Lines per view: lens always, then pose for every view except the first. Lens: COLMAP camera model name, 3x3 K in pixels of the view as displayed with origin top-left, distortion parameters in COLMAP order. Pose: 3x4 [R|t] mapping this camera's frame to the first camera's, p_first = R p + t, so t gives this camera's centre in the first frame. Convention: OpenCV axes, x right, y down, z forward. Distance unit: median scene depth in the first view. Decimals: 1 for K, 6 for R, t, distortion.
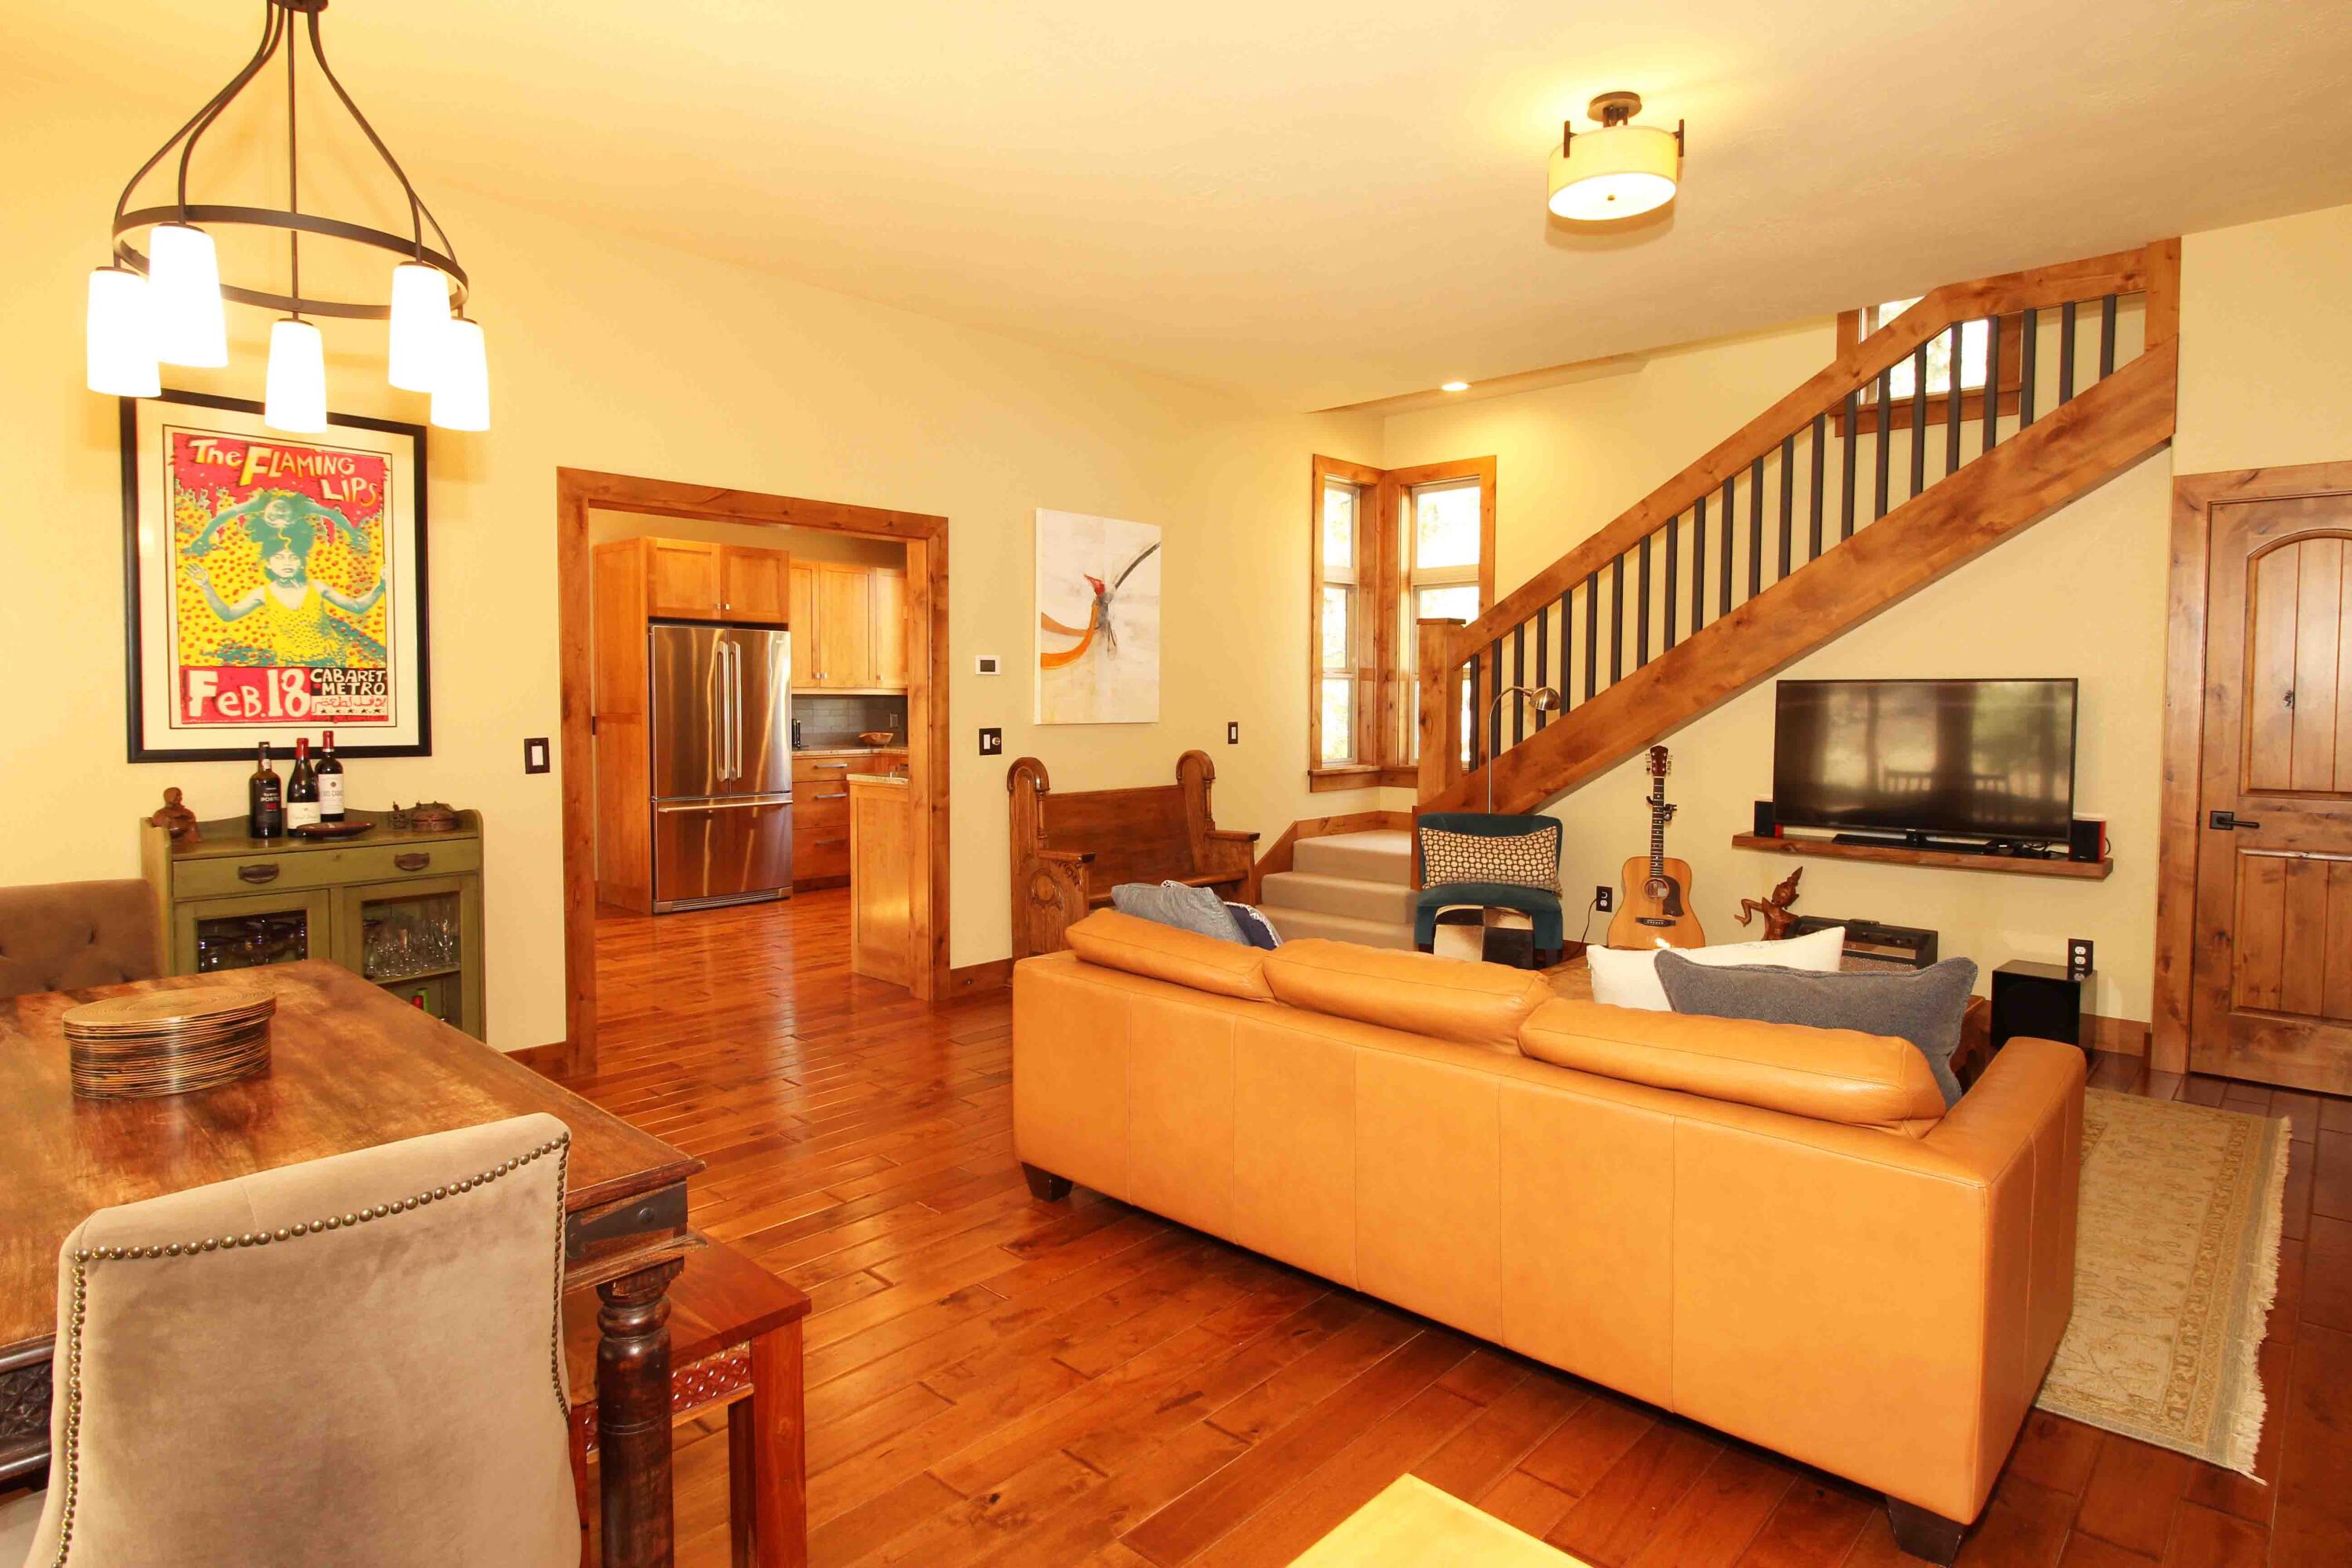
lens RADIAL K [[1283.2, 0, 1169.7], [0, 1283.2, 744.8], [0, 0, 1]] dist [-0.013885, -0.005085]
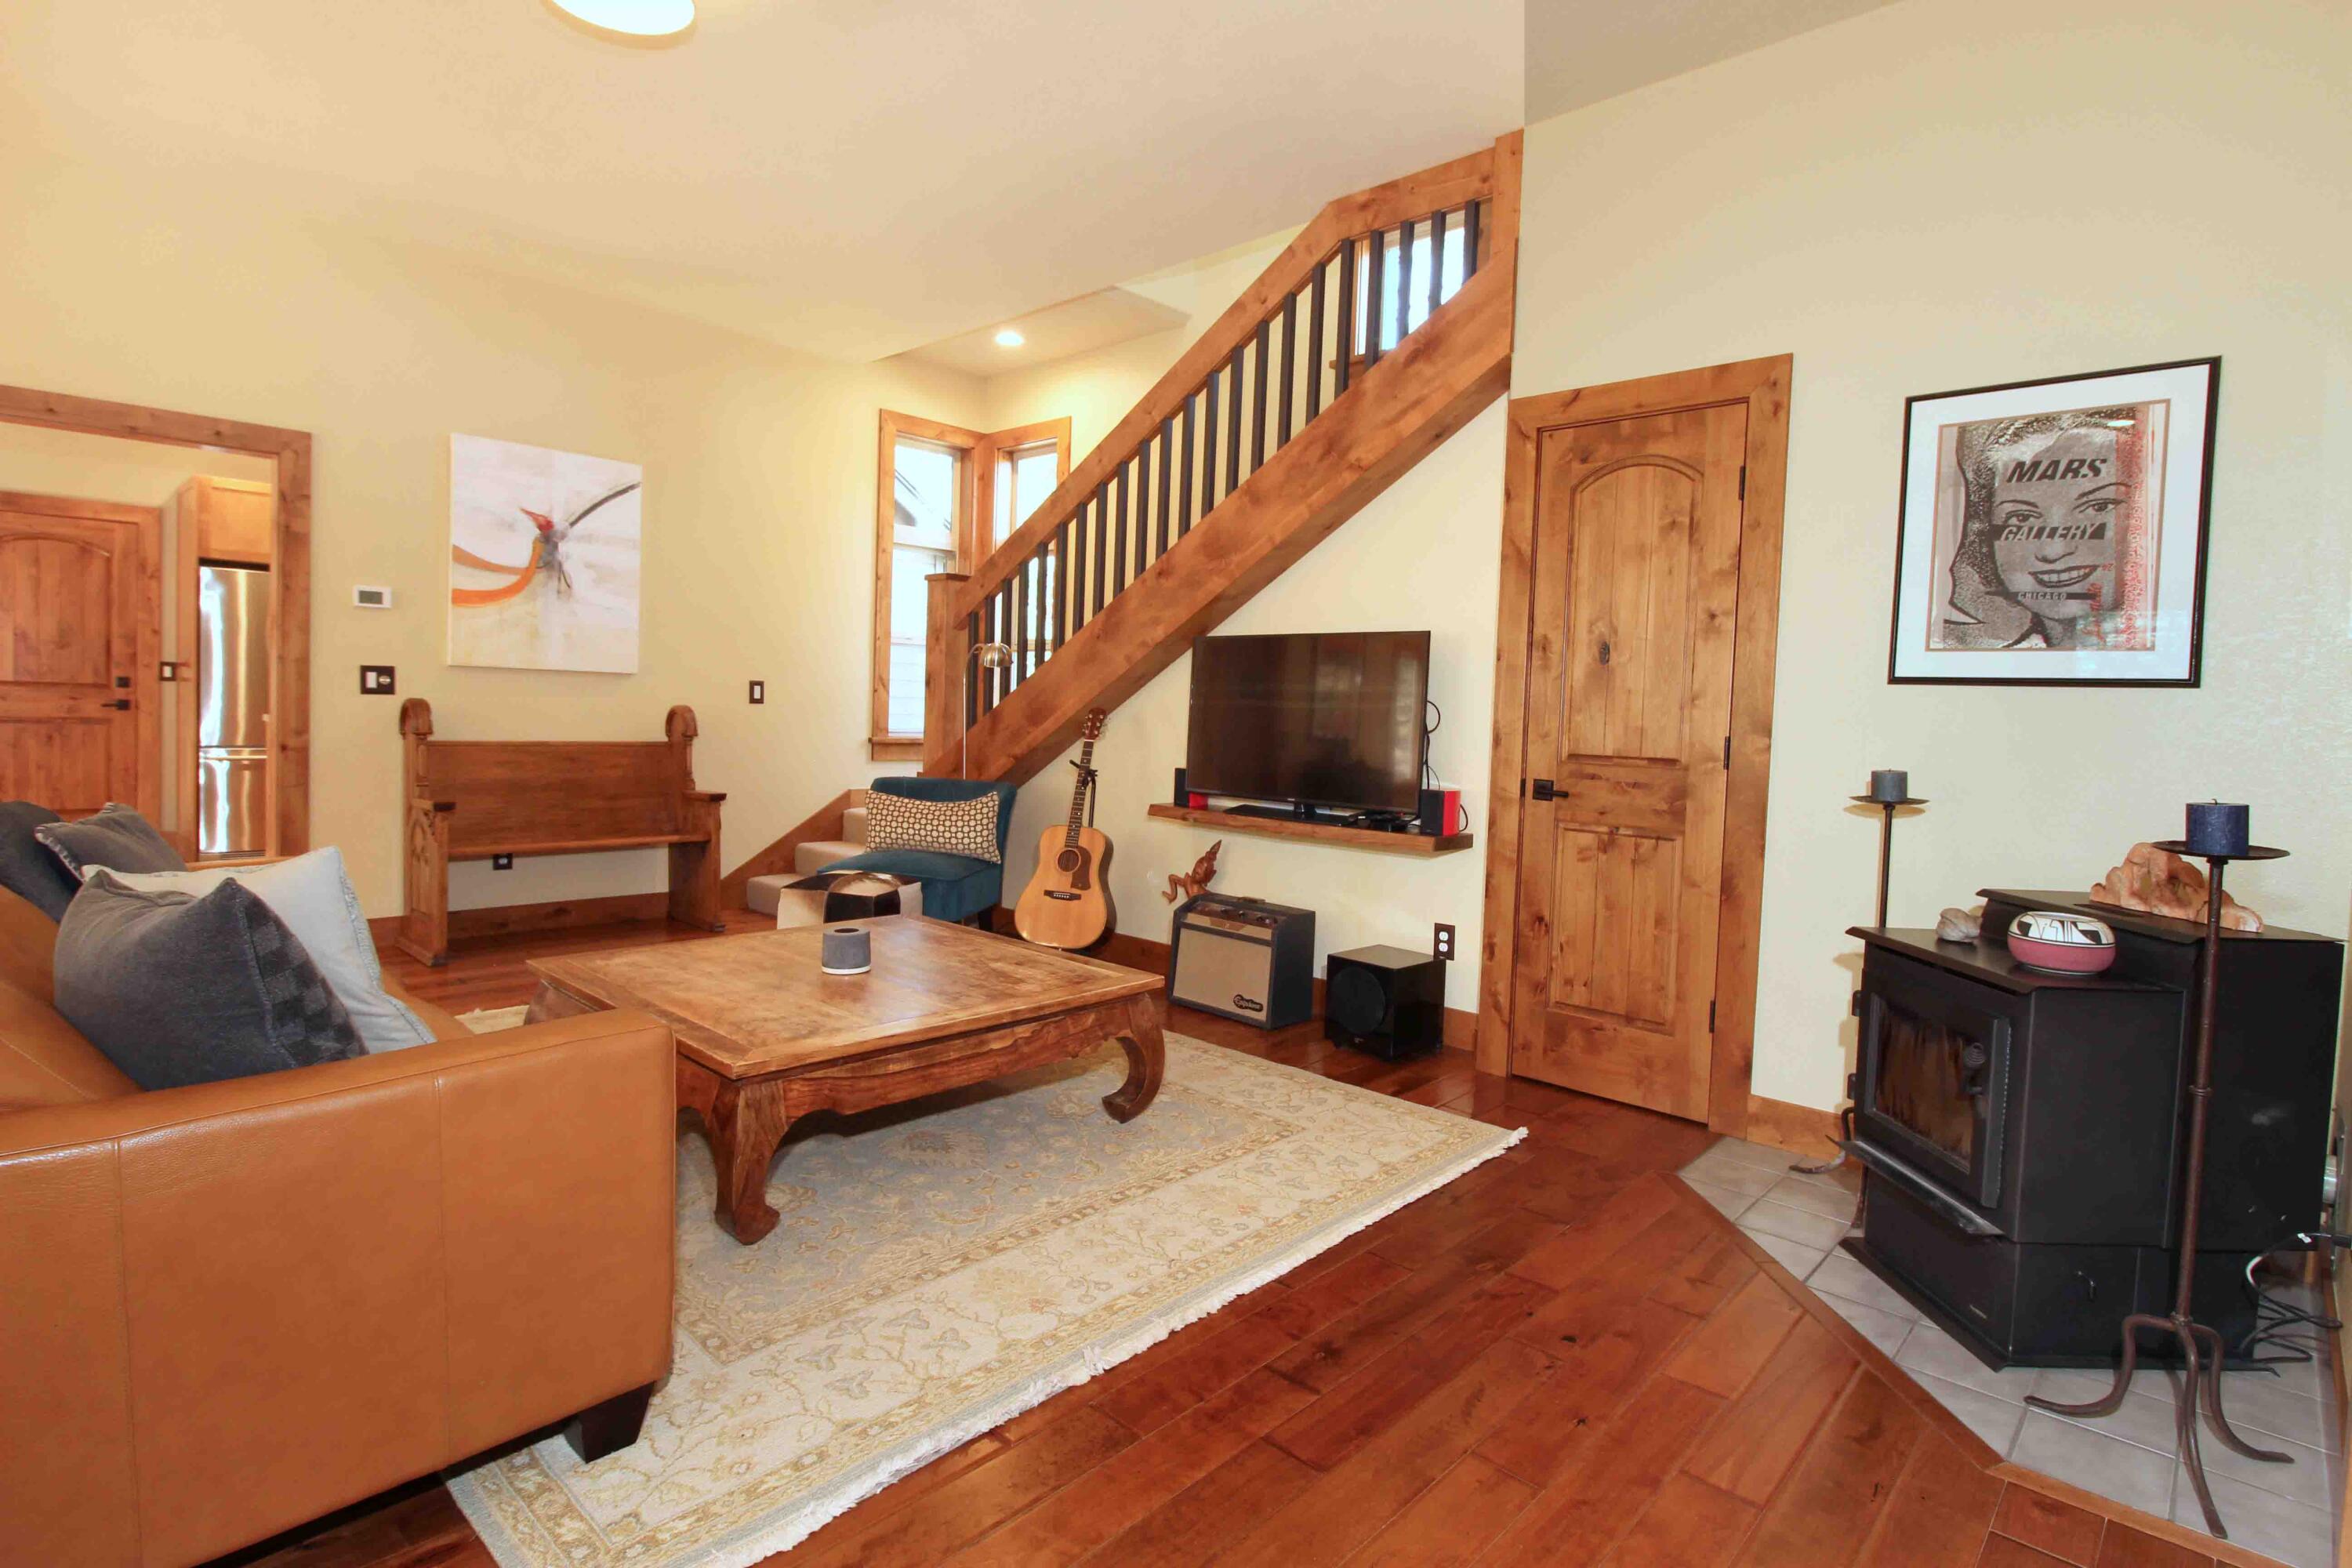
lens RADIAL K [[1194.0, 0, 1167.6], [0, 1194.0, 748.4], [0, 0, 1]] dist [-0.007121, -0.004053]
pose [[0.999364, 0.031698, 0.016348, 0.566955], [-0.031659, 0.999495, -0.002616, 0.042142], [-0.016423, 0.002097, 0.999863, 0.178776]]
